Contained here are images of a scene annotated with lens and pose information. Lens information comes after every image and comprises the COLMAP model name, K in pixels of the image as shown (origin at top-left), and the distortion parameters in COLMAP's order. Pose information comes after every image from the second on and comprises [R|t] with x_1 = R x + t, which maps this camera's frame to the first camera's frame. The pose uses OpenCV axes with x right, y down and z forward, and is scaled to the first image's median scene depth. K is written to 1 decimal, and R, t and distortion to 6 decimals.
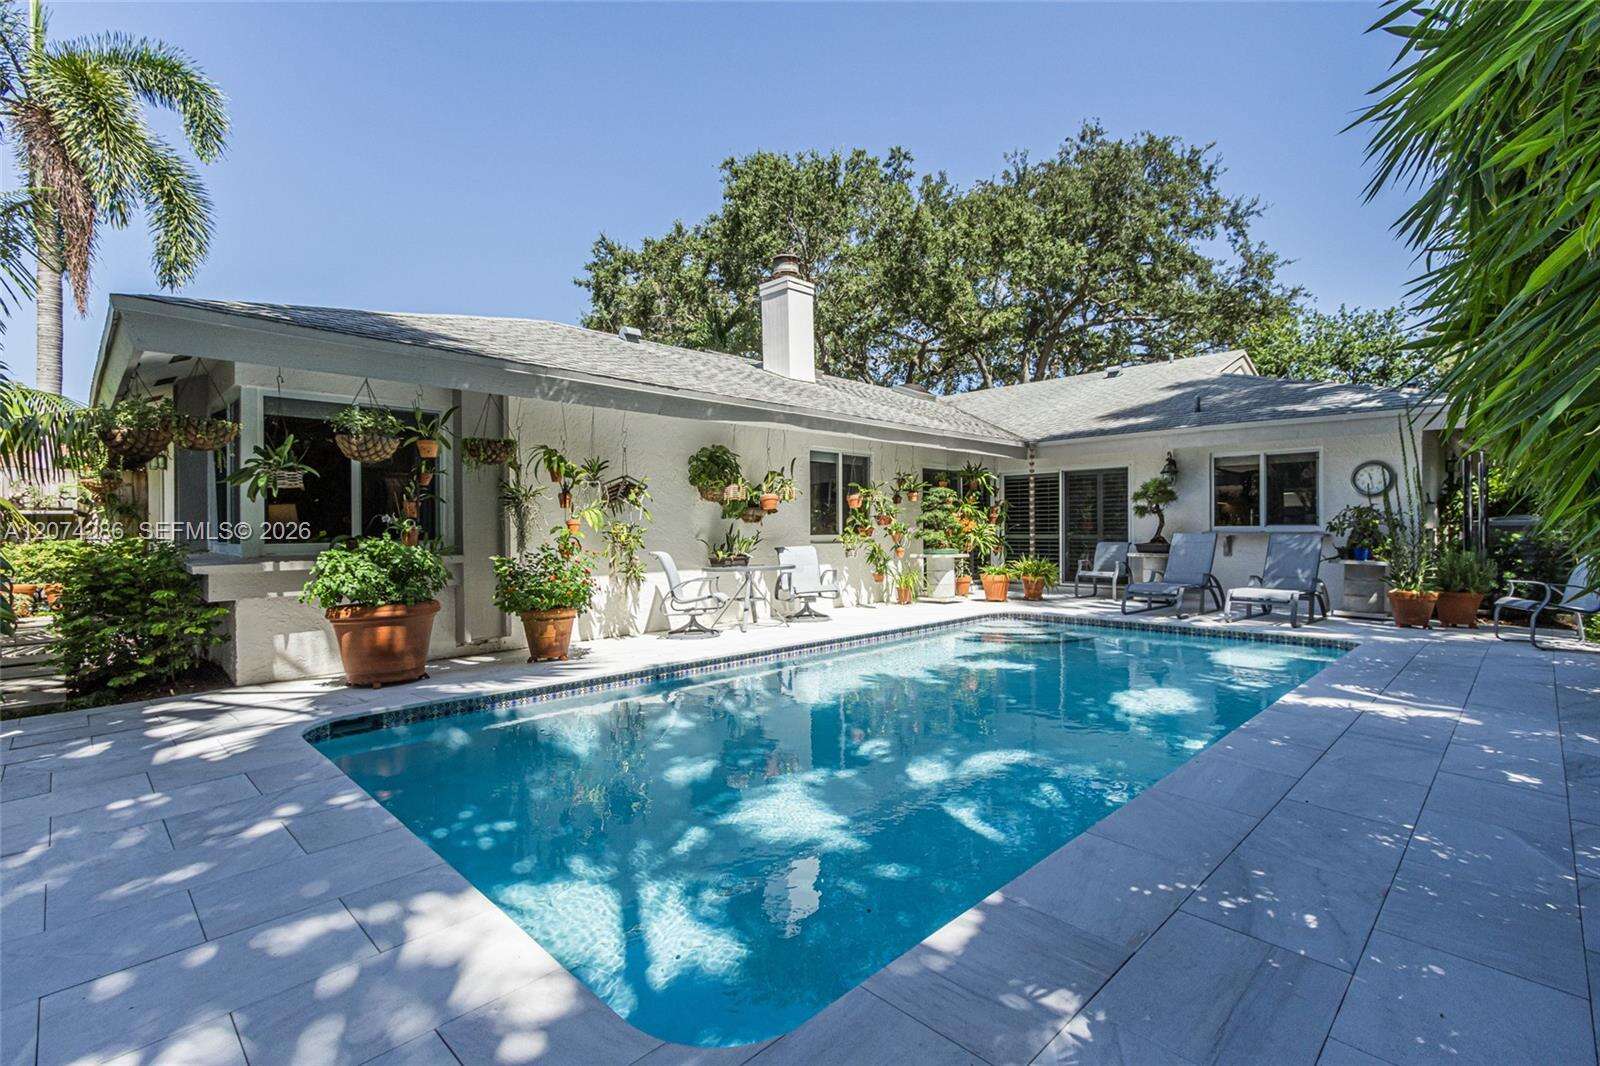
lens RADIAL K [[736.4, 0, 794.9], [0, 736.4, 530.4], [0, 0, 1]] dist [0.003175, 0.001511]
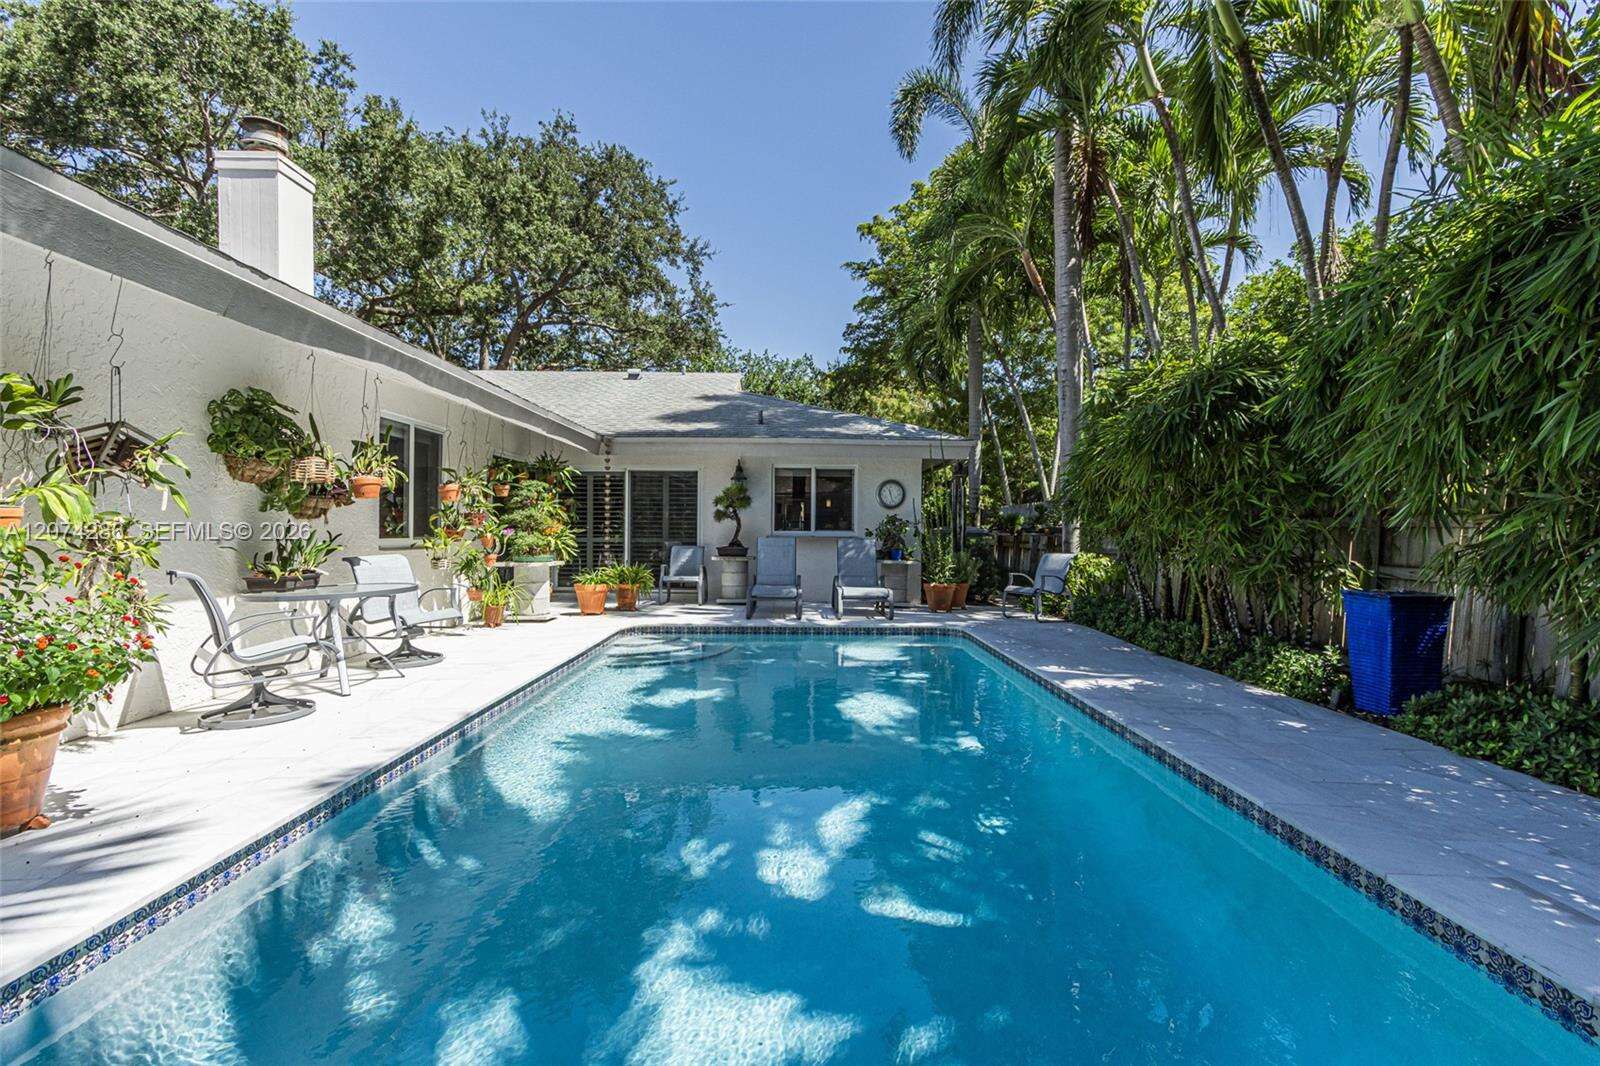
lens RADIAL K [[736.4, 0, 794.9], [0, 736.4, 530.4], [0, 0, 1]] dist [0.003175, 0.001511]
pose [[0.692167, 0.009764, 0.721672, -0.190181], [-0.008502, 0.999949, -0.005374, -0.000911], [-0.721688, -0.002416, 0.692215, 0.221141]]
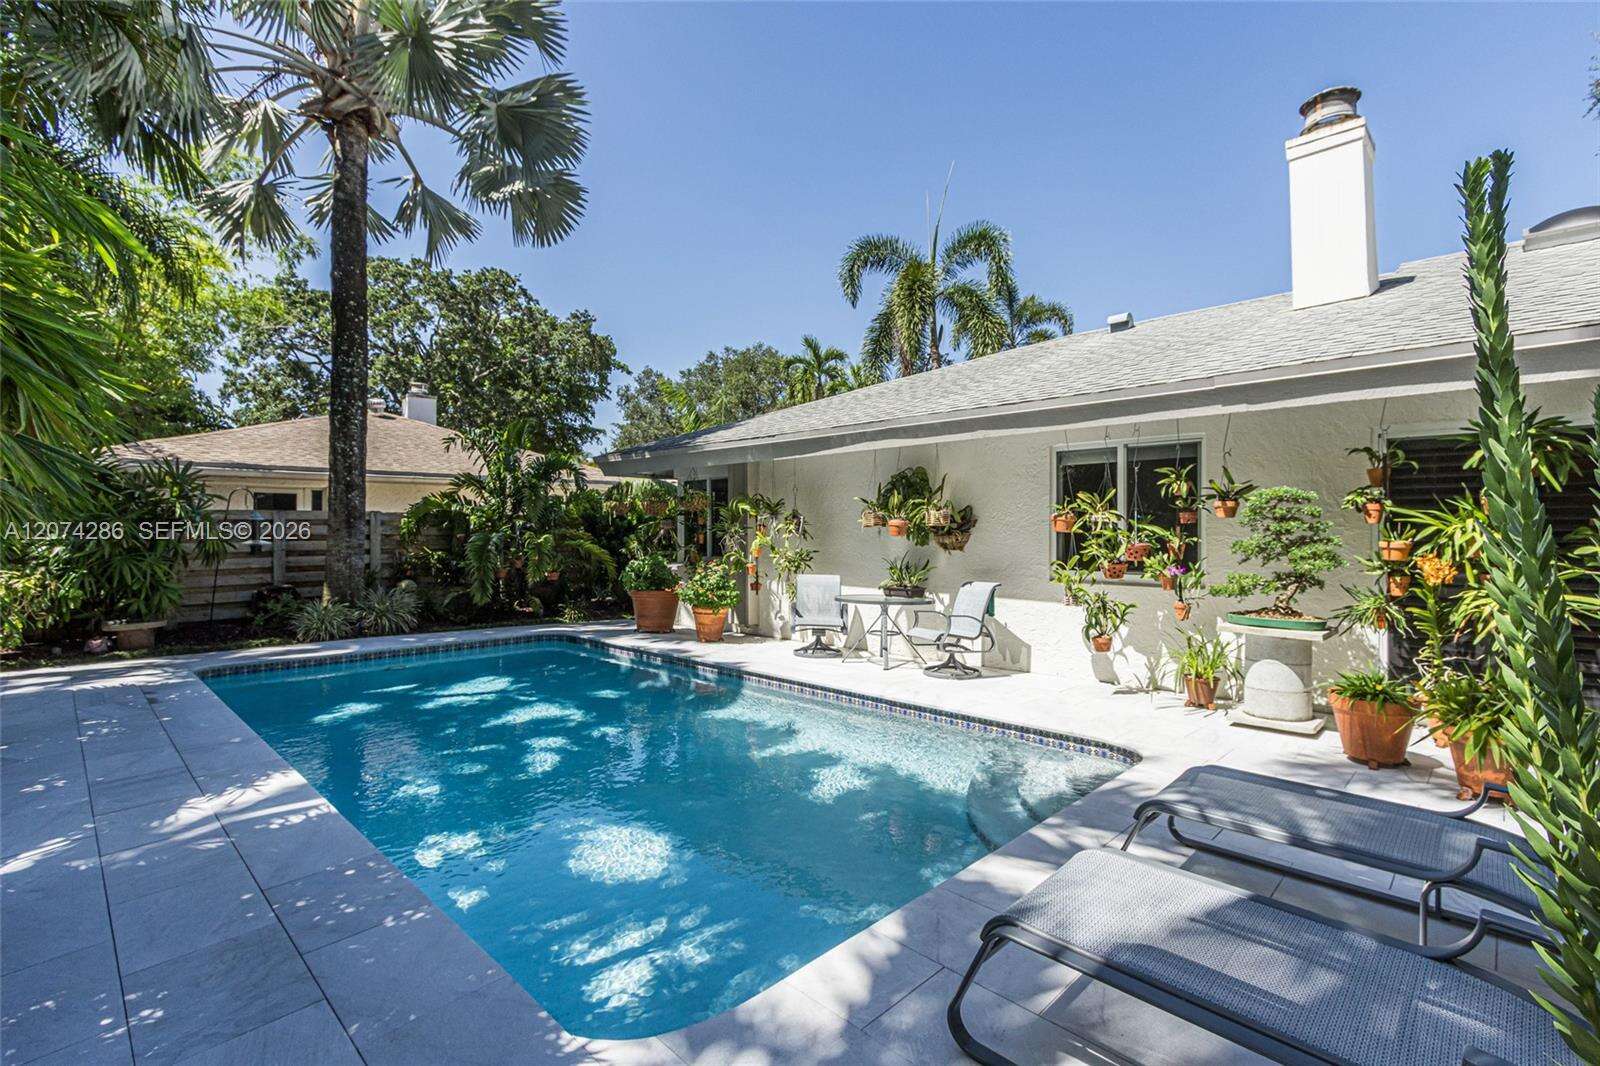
lens RADIAL K [[736.4, 0, 794.9], [0, 736.4, 530.4], [0, 0, 1]] dist [0.003175, 0.001511]
pose [[-0.073427, 0.028387, -0.996896, 0.712485], [0.014906, 0.999514, 0.027364, -0.051247], [0.997189, -0.012850, -0.073815, 0.736957]]
